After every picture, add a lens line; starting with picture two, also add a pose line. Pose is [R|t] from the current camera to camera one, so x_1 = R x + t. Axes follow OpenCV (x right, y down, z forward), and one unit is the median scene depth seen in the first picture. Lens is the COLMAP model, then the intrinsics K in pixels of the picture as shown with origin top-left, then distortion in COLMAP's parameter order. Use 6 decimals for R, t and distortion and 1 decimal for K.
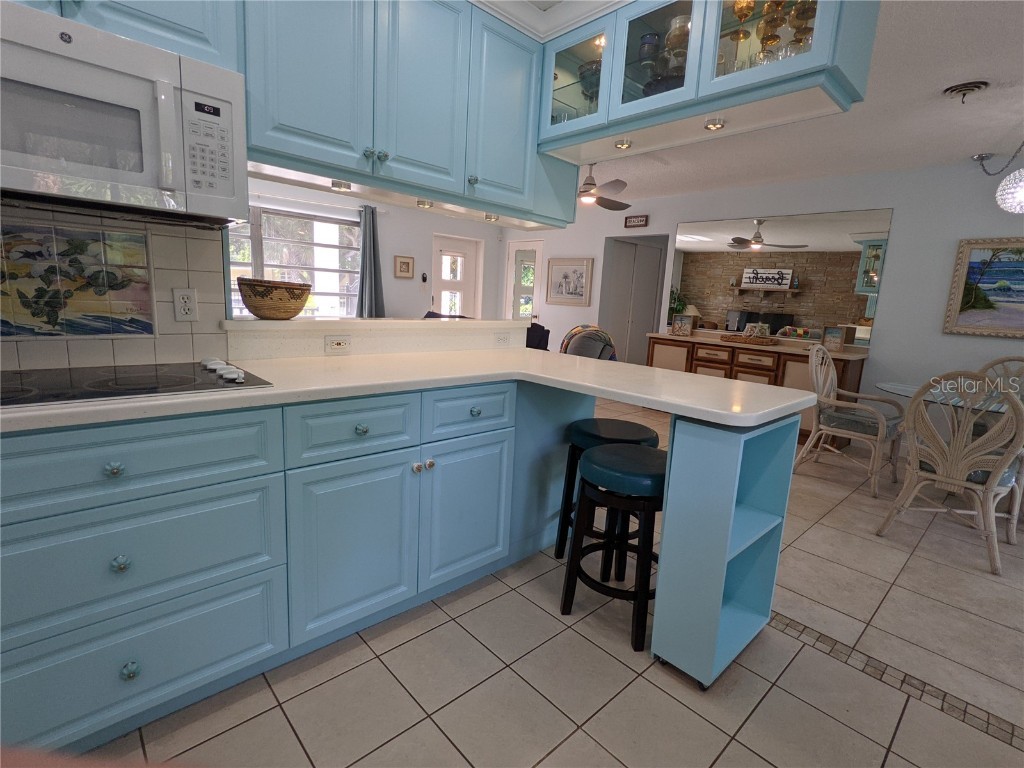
lens RADIAL K [[497.0, 0, 518.3], [0, 497.0, 380.0], [0, 0, 1]] dist [-0.001317, 0.001665]
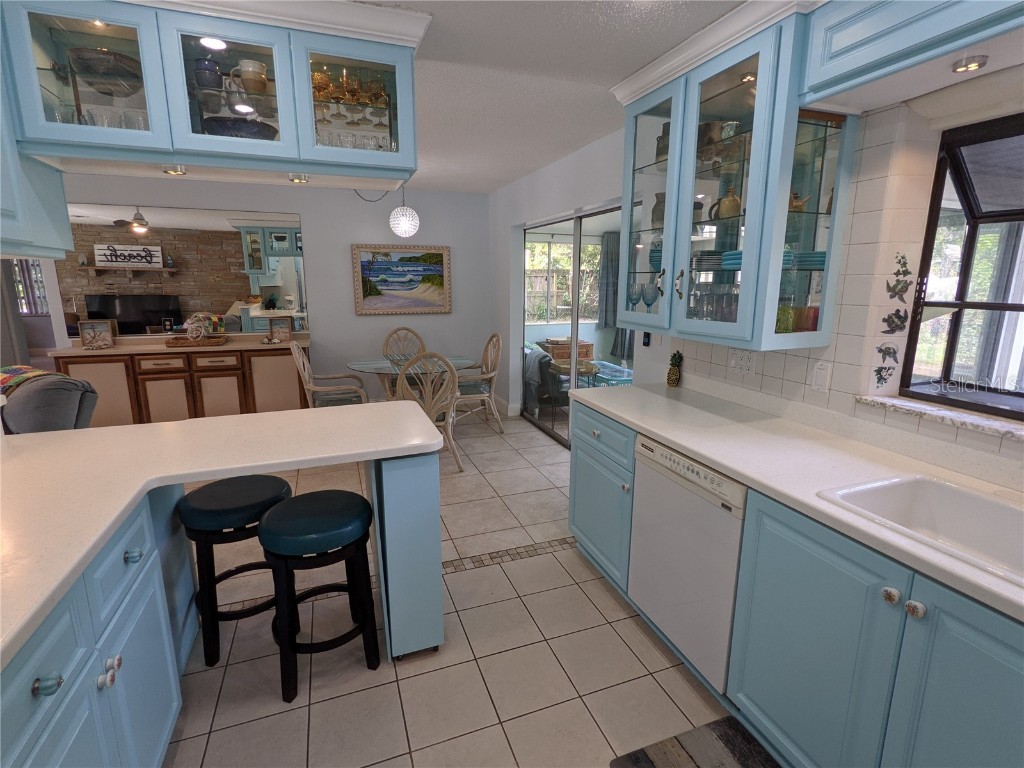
lens RADIAL K [[497.0, 0, 519.3], [0, 497.0, 380.2], [0, 0, 1]] dist [-0.001317, 0.001665]
pose [[0.377263, -0.238058, 0.894987, -0.296027], [0.170661, 0.967718, 0.185465, -0.141719], [-0.910246, 0.082770, 0.405711, 0.124136]]
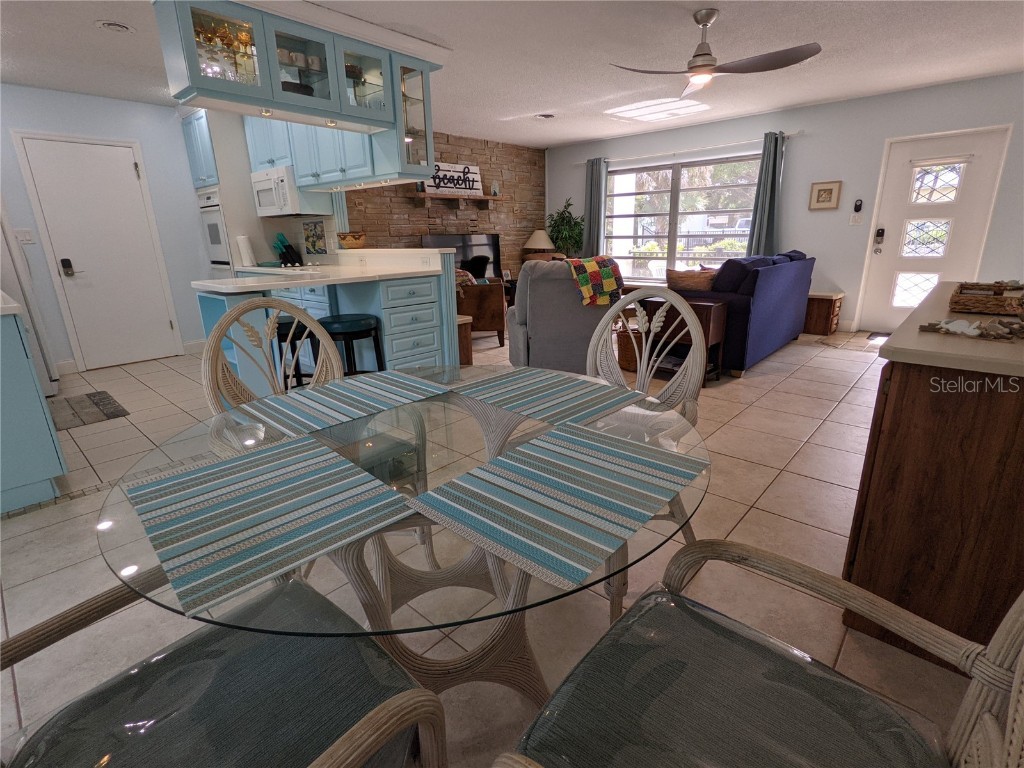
lens RADIAL K [[497.0, 0, 519.9], [0, 497.0, 381.8], [0, 0, 1]] dist [-0.001317, 0.001665]
pose [[0.092044, 0.226068, -0.969753, 1.400287], [-0.140621, 0.967078, 0.212098, -0.088243], [0.985776, 0.116845, 0.120803, 1.091951]]
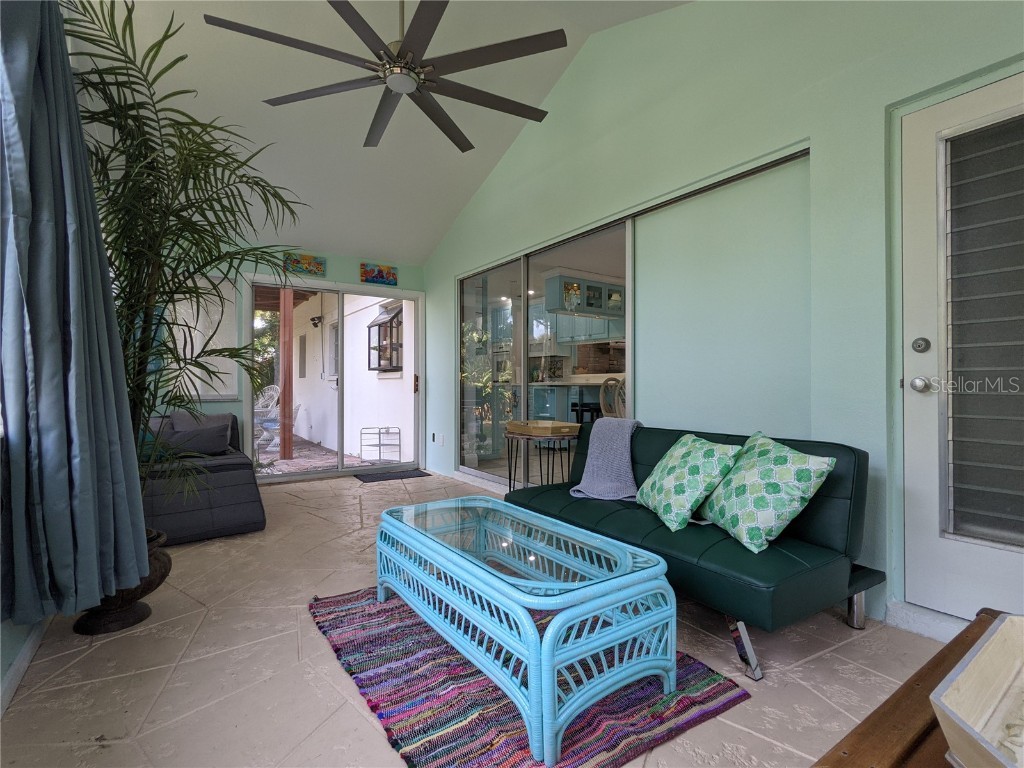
lens RADIAL K [[497.0, 0, 519.4], [0, 497.0, 382.2], [0, 0, 1]] dist [-0.001317, 0.001665]
pose [[-0.135171, -0.060944, -0.988946, 2.657557], [-0.174893, 0.983902, -0.036729, 0.132918], [0.975265, 0.167996, -0.143654, 0.772417]]
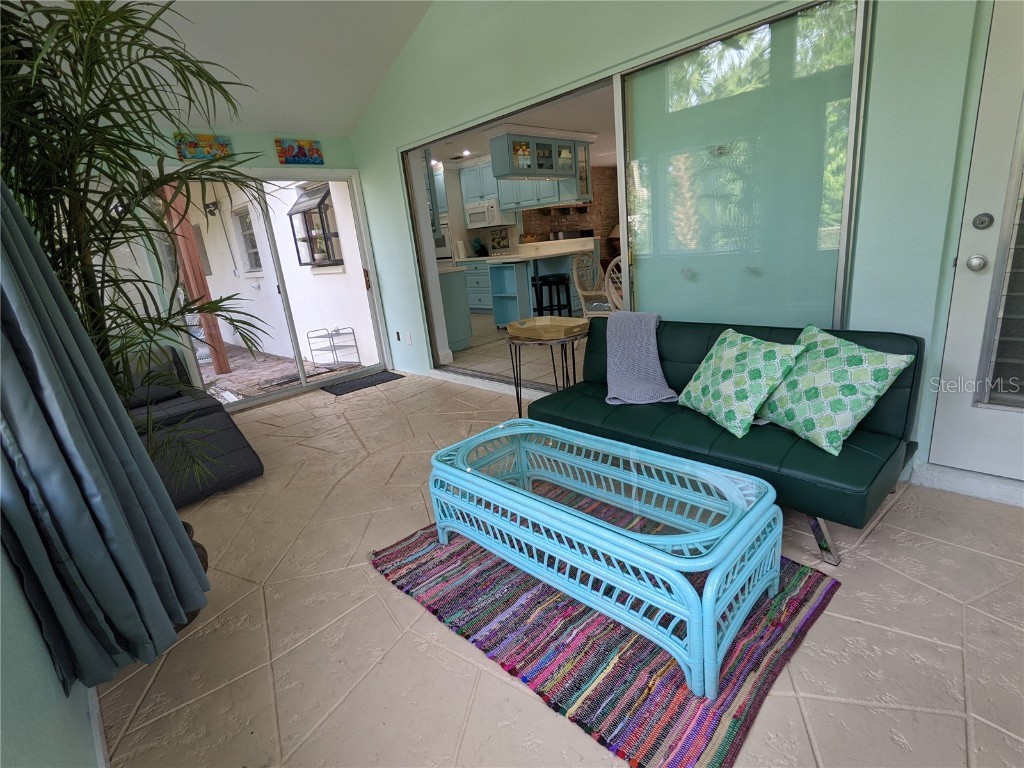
lens RADIAL K [[497.0, 0, 519.8], [0, 497.0, 380.7], [0, 0, 1]] dist [-0.001317, 0.001665]
pose [[0.028917, 0.219578, -0.975166, 2.582109], [-0.068858, 0.973694, 0.217205, 0.065008], [0.997207, 0.060867, 0.043276, 0.570251]]
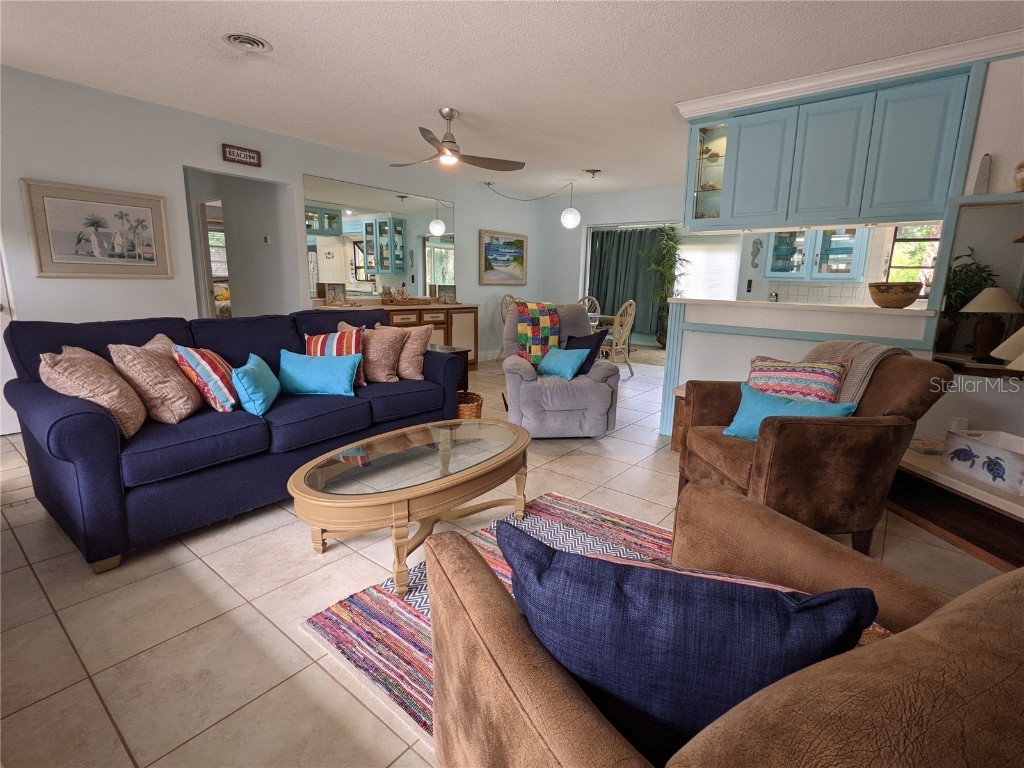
lens RADIAL K [[497.0, 0, 522.5], [0, 497.0, 381.8], [0, 0, 1]] dist [-0.001317, 0.001665]
pose [[-0.156328, -0.255946, 0.953967, -1.274592], [0.132402, 0.951694, 0.277033, -0.333344], [-0.978791, 0.169615, -0.114889, 1.606001]]
